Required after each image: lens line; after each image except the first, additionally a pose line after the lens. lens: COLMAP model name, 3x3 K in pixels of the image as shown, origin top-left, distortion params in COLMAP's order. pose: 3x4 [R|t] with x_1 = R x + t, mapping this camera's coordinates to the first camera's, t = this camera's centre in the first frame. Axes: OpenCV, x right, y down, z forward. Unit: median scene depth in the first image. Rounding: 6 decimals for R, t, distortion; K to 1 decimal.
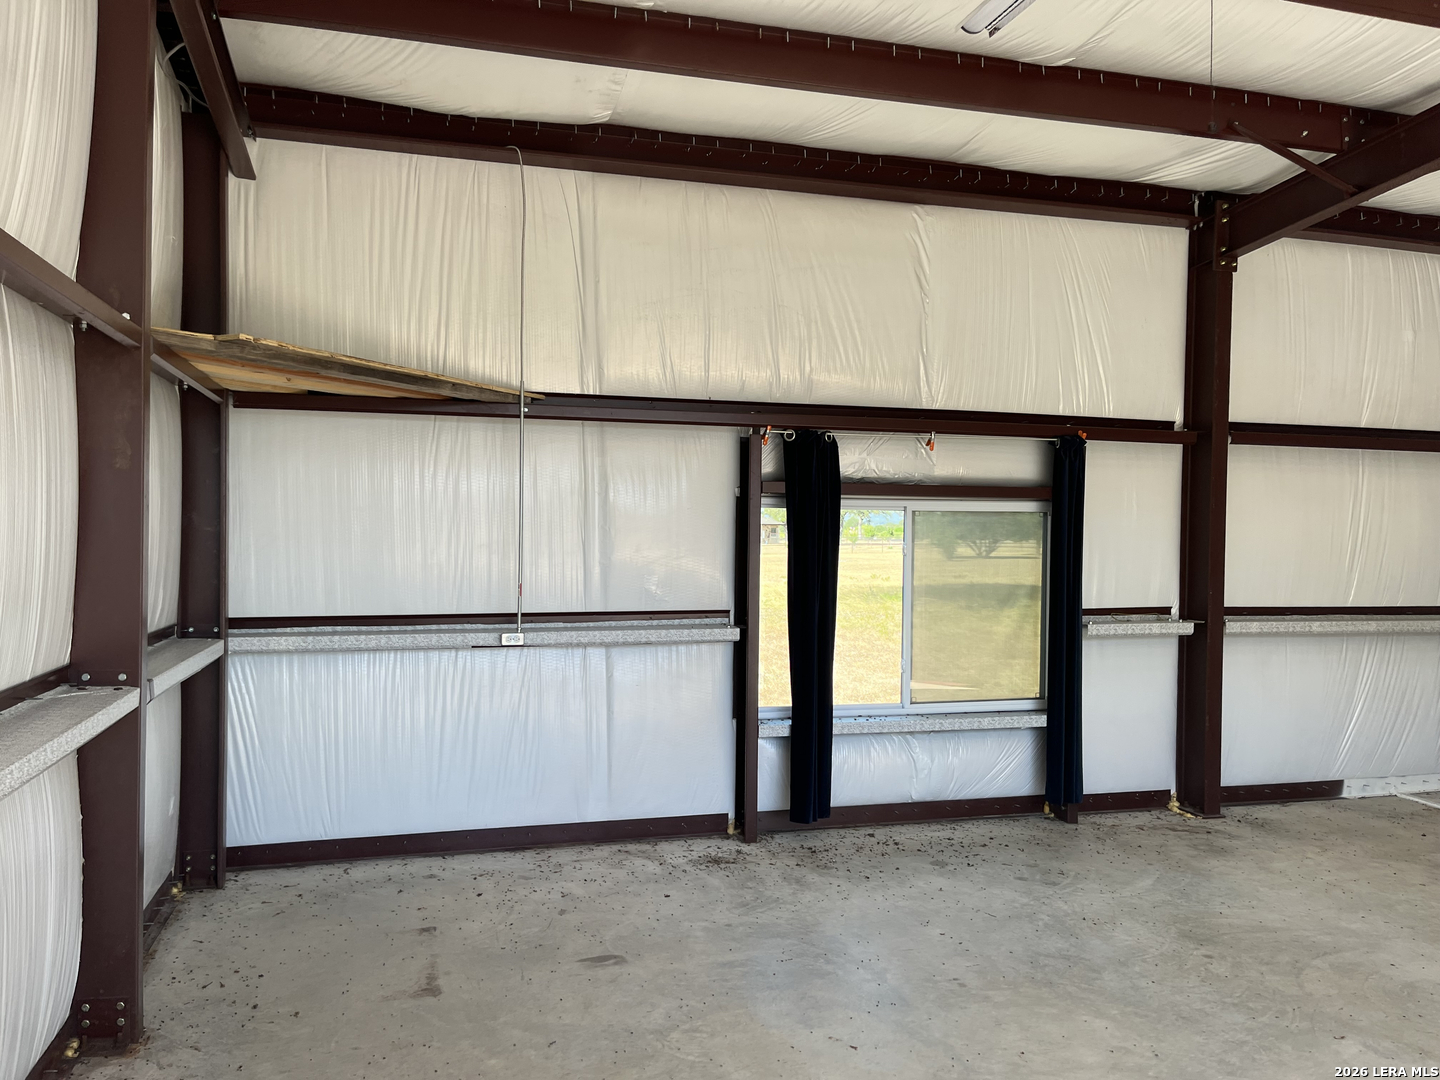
lens RADIAL K [[1096.0, 0, 719.9], [0, 1096.0, 545.3], [0, 0, 1]] dist [0.074133, -0.104201]
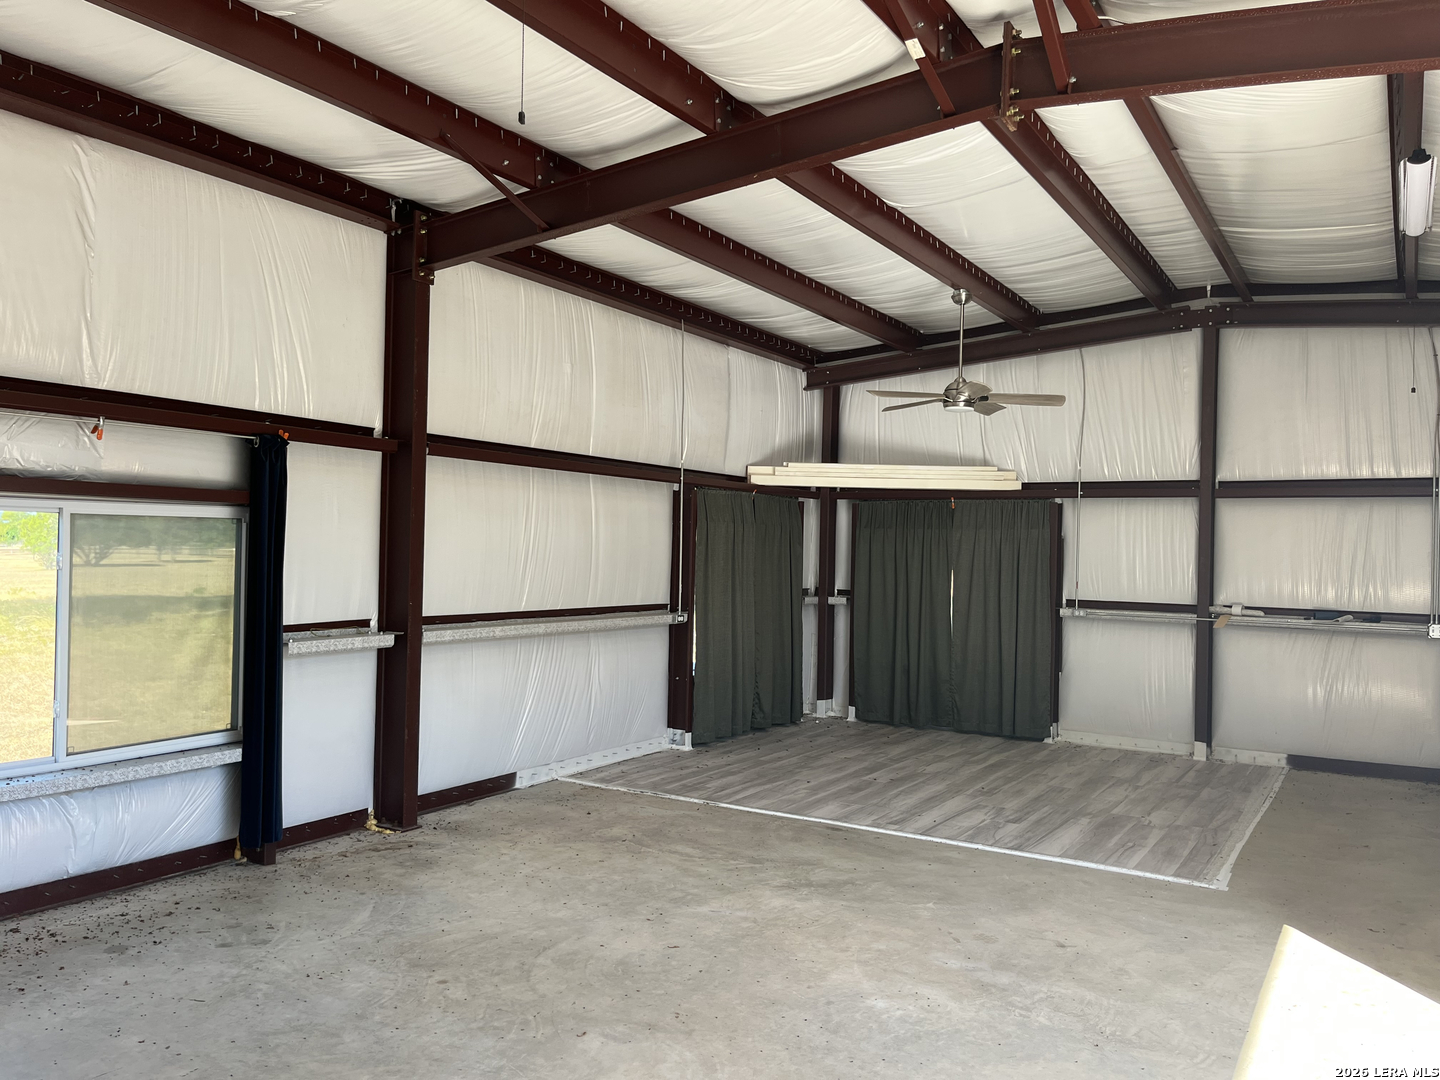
lens RADIAL K [[1096.0, 0, 719.9], [0, 1096.0, 545.3], [0, 0, 1]] dist [0.074133, -0.104201]
pose [[0.729558, 0.004202, 0.683906, -0.032438], [-0.000400, 0.999984, -0.005718, -0.003787], [-0.683919, 0.003898, 0.729547, 0.089581]]
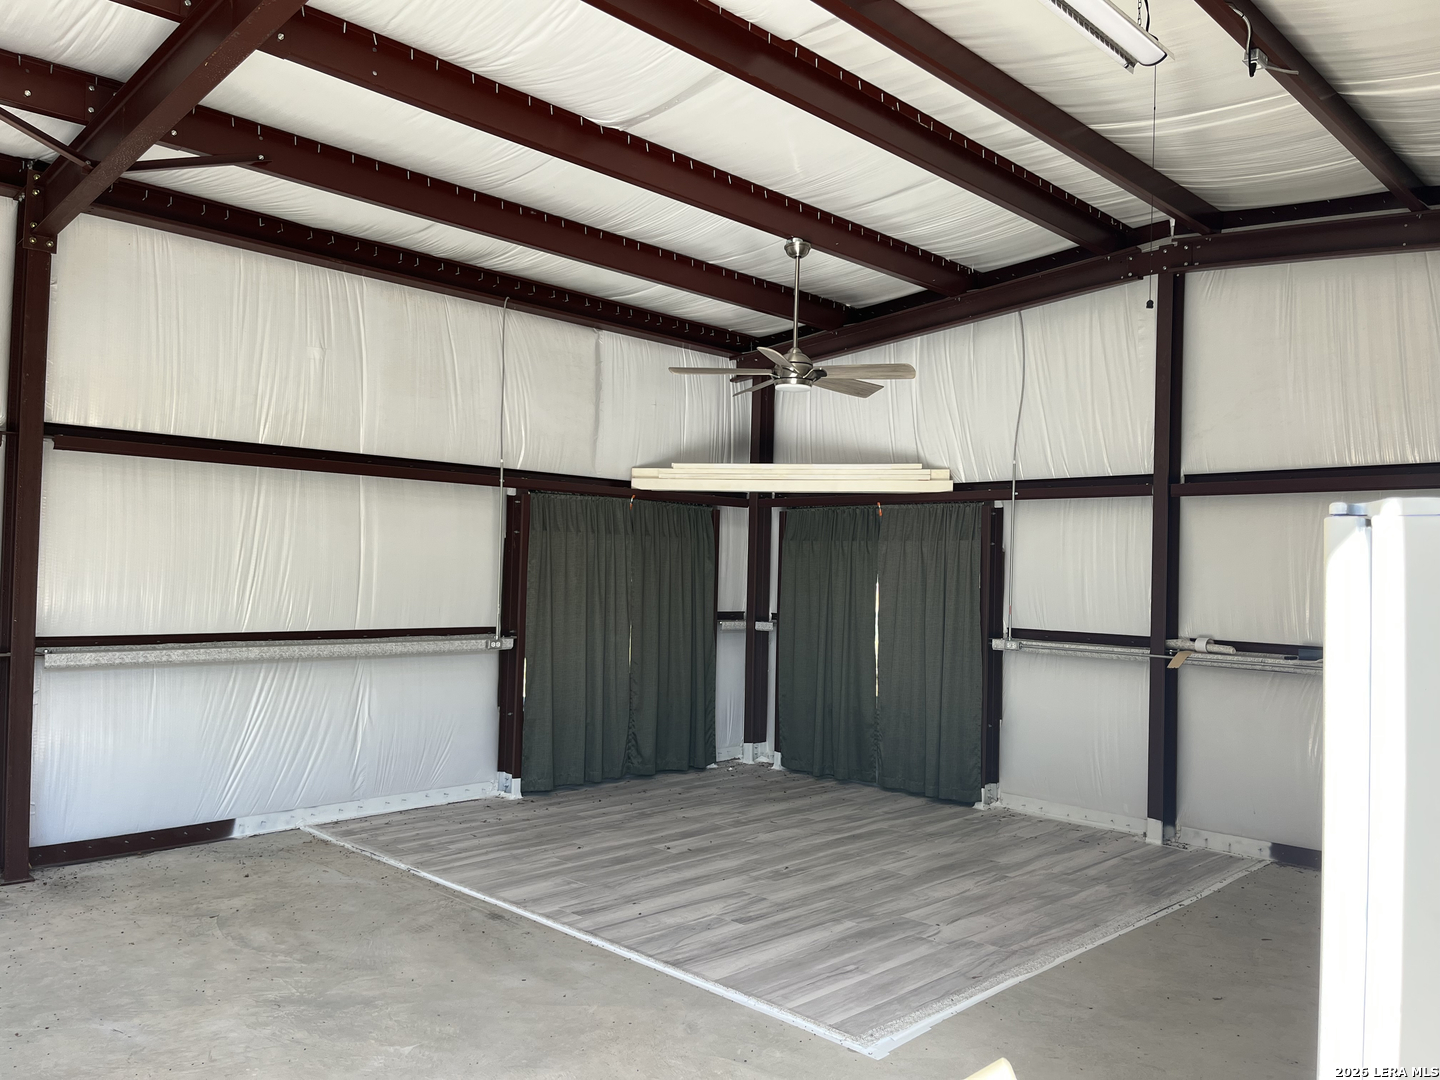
lens RADIAL K [[1096.0, 0, 719.9], [0, 1096.0, 545.3], [0, 0, 1]] dist [0.074133, -0.104201]
pose [[0.864473, 0.017746, 0.502366, 0.494100], [-0.003646, 0.999572, -0.029037, 0.008078], [-0.502666, 0.023270, 0.864167, -0.018138]]
